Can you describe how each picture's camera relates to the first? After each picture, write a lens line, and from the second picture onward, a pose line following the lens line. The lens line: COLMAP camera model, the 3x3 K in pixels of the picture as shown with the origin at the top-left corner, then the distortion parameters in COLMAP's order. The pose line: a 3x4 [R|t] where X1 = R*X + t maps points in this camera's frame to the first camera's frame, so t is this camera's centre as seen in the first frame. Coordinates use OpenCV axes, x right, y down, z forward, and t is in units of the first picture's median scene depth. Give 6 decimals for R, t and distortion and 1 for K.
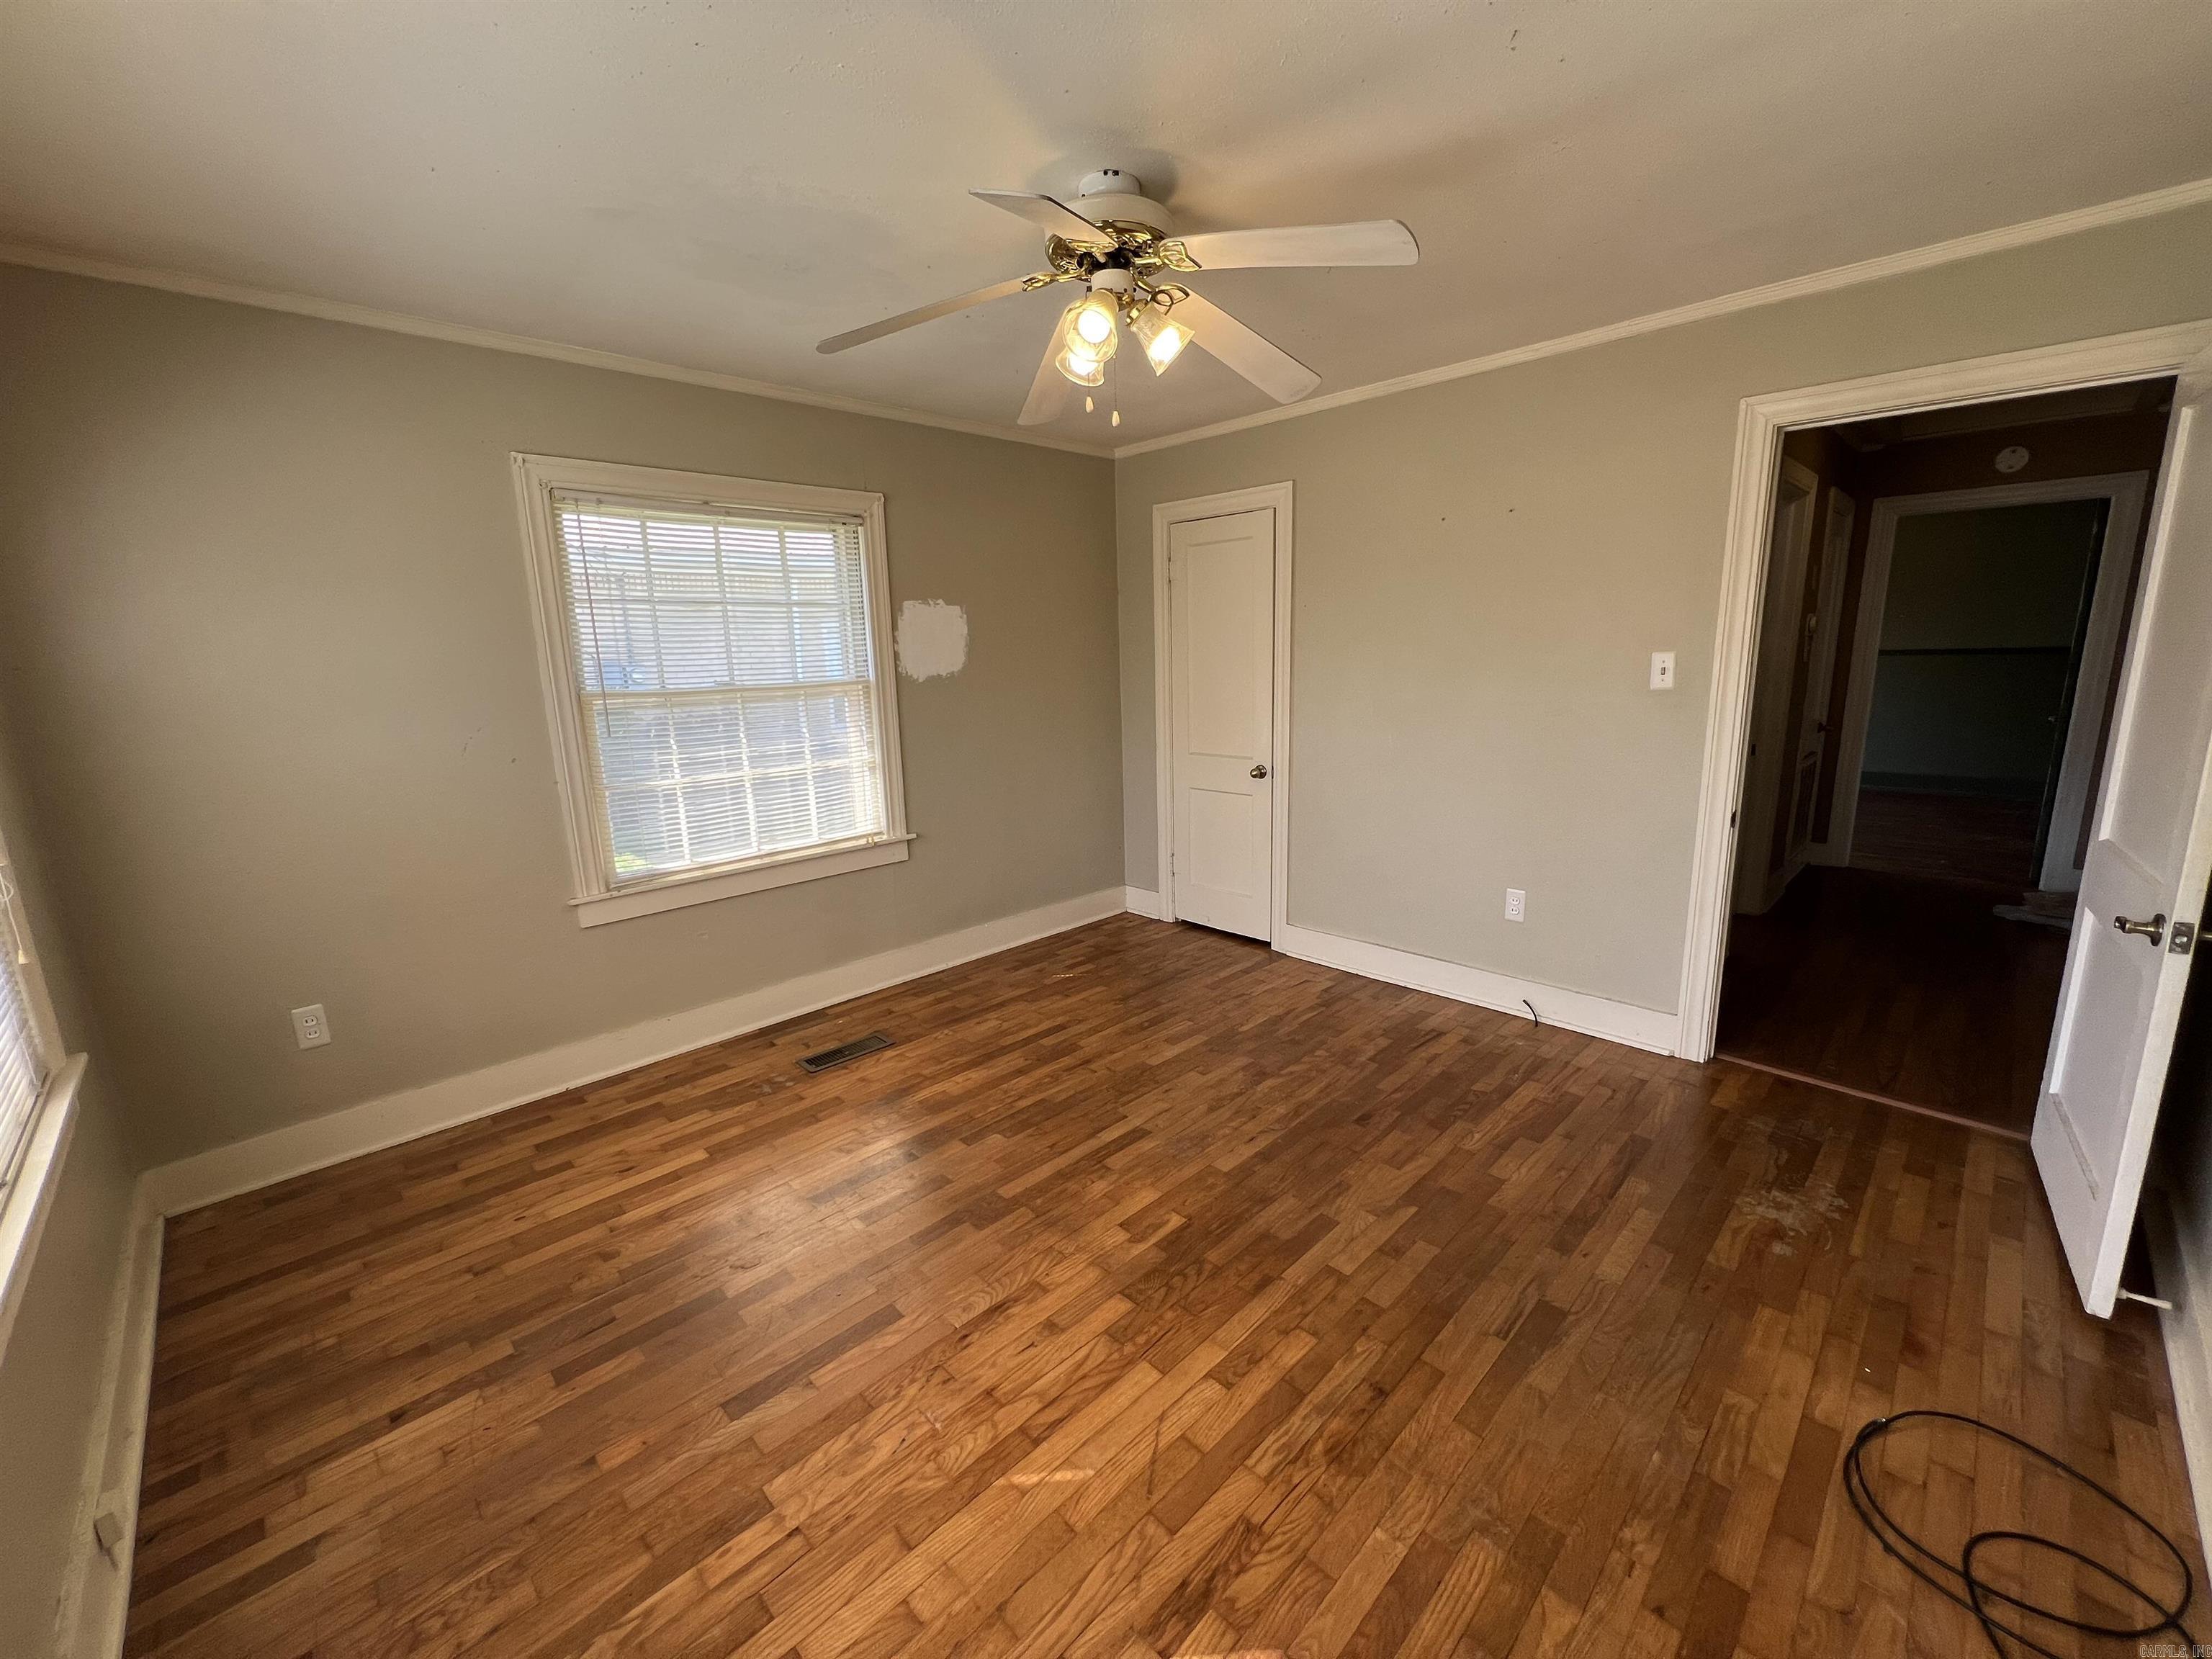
lens RADIAL K [[885.6, 0, 1106.8], [0, 885.6, 825.8], [0, 0, 1]] dist [-0.002951, 0.000673]
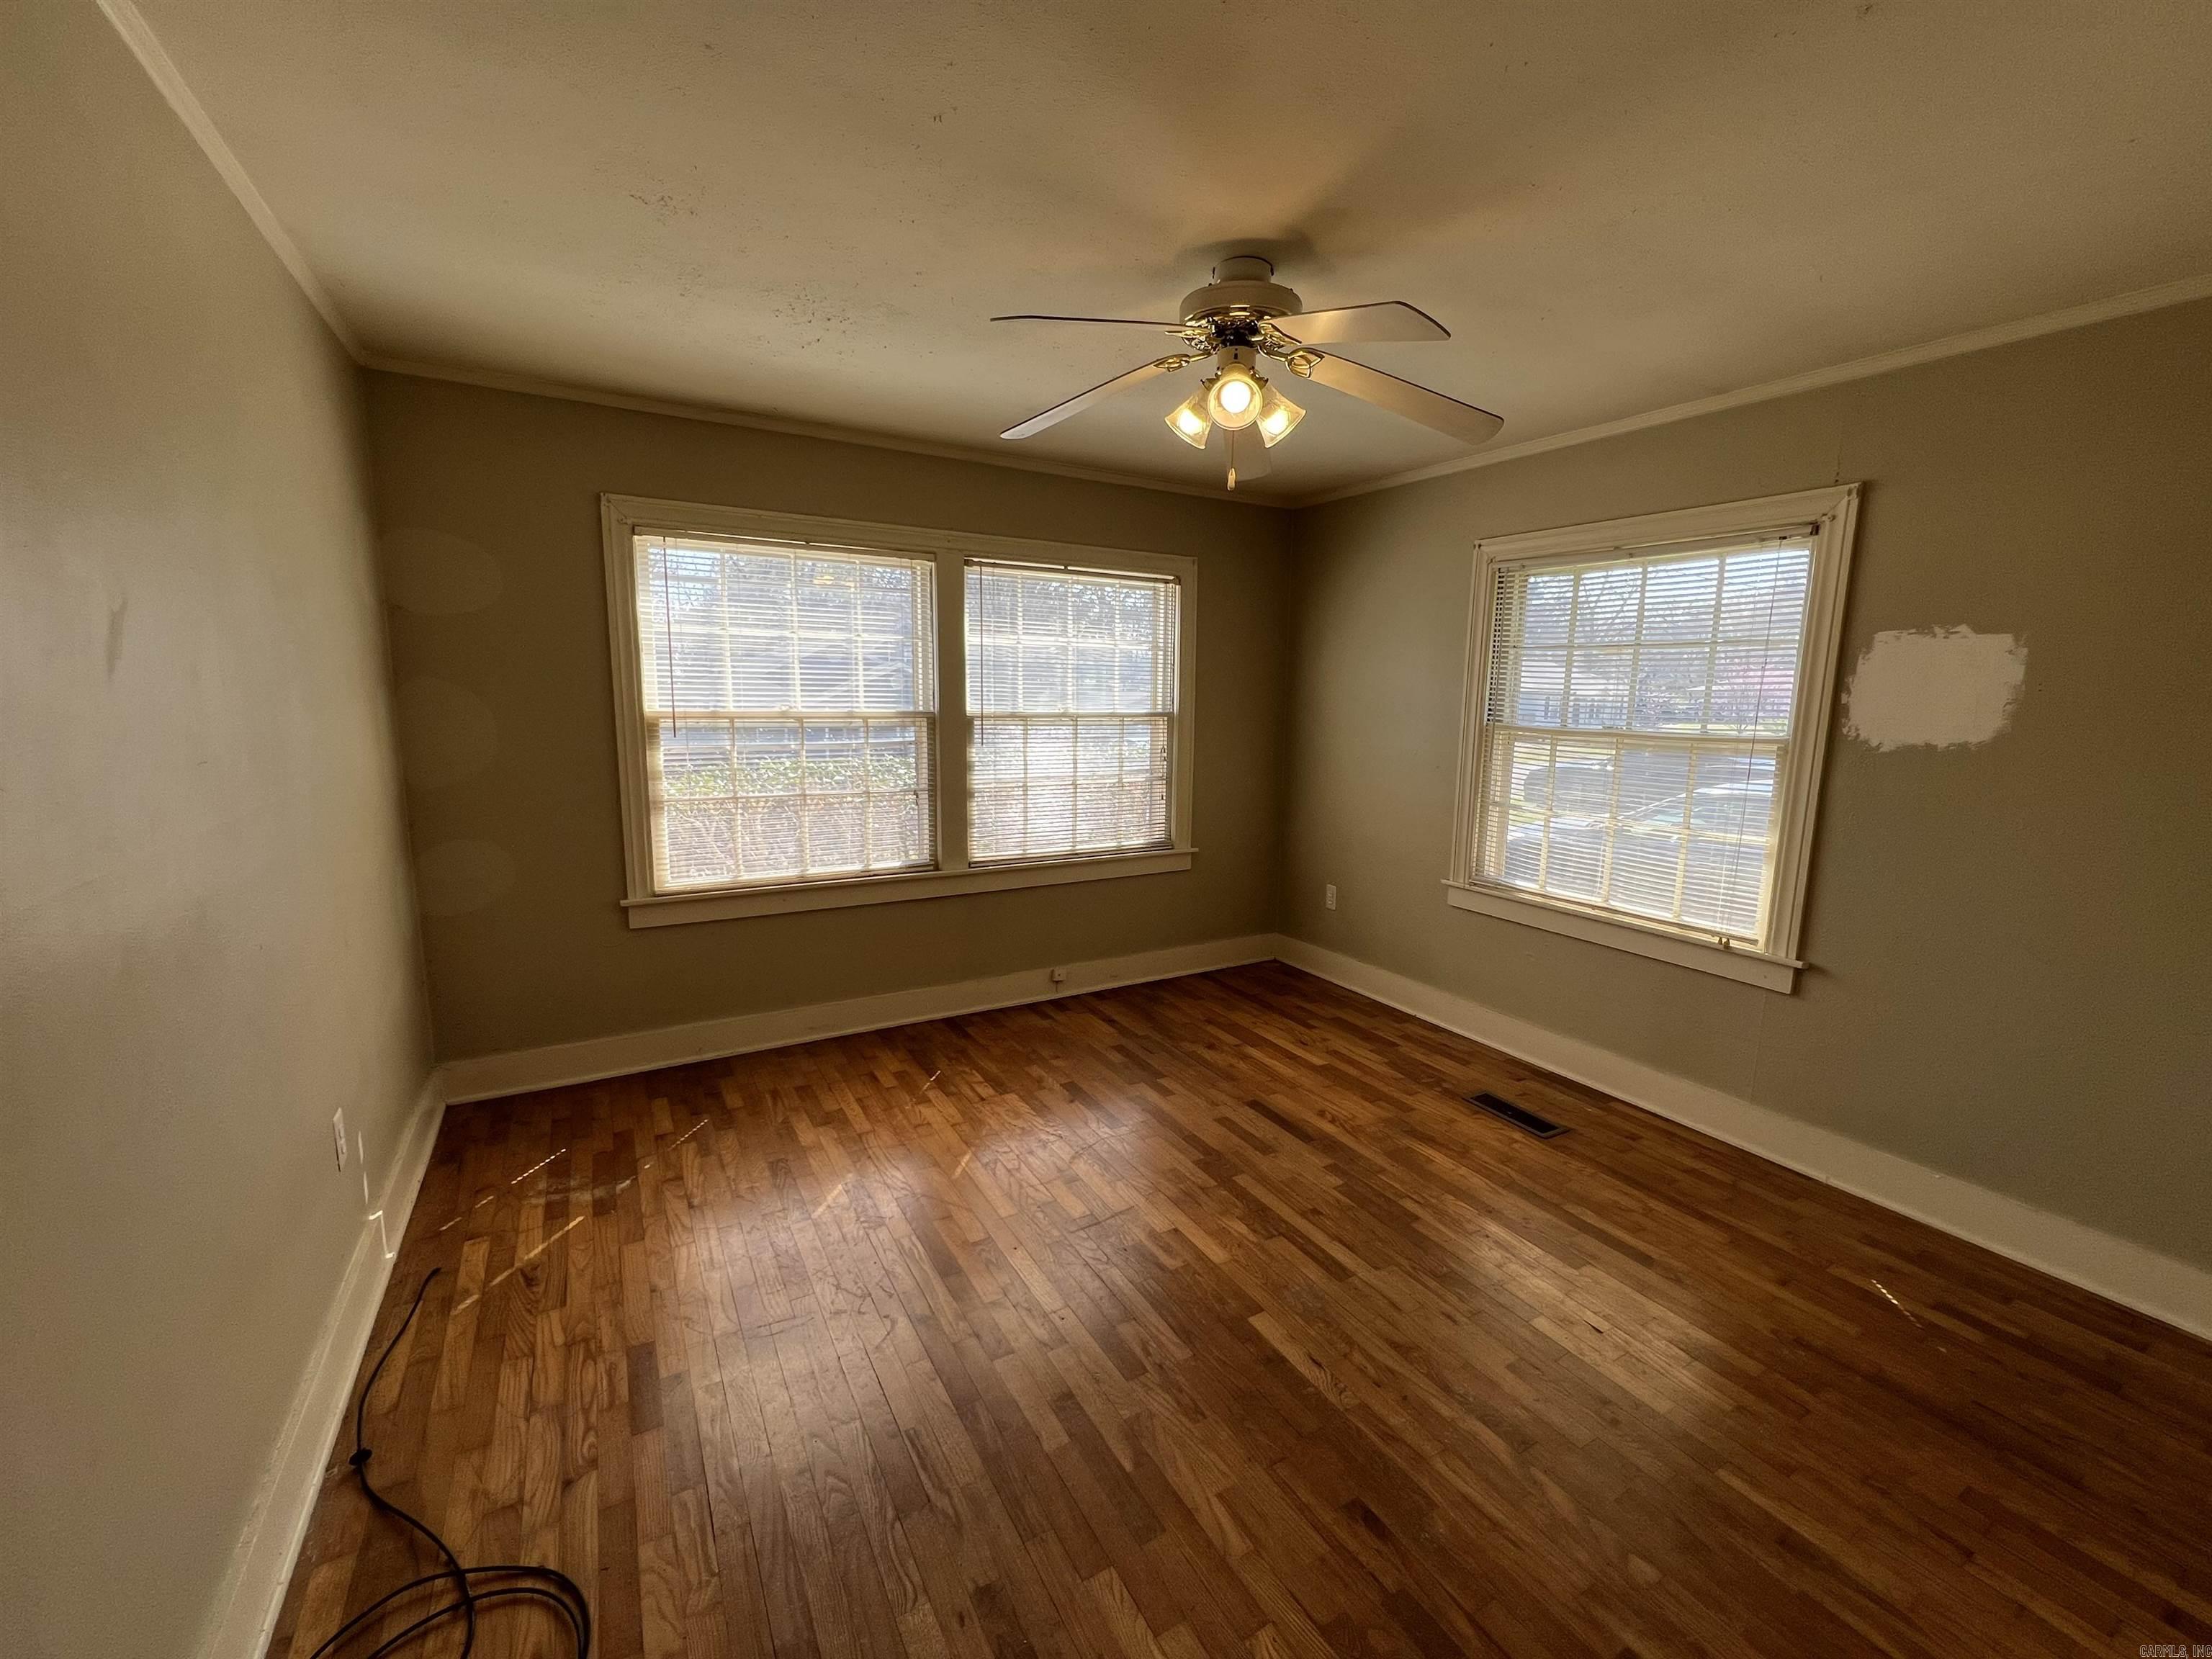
lens RADIAL K [[889.0, 0, 1100.6], [0, 889.0, 820.4], [0, 0, 1]] dist [-0.002178, 0.001519]
pose [[-0.252873, 0.163971, -0.953504, 0.716586], [-0.205384, 0.953974, 0.218520, -0.172048], [0.945449, 0.251092, -0.207557, 0.741191]]
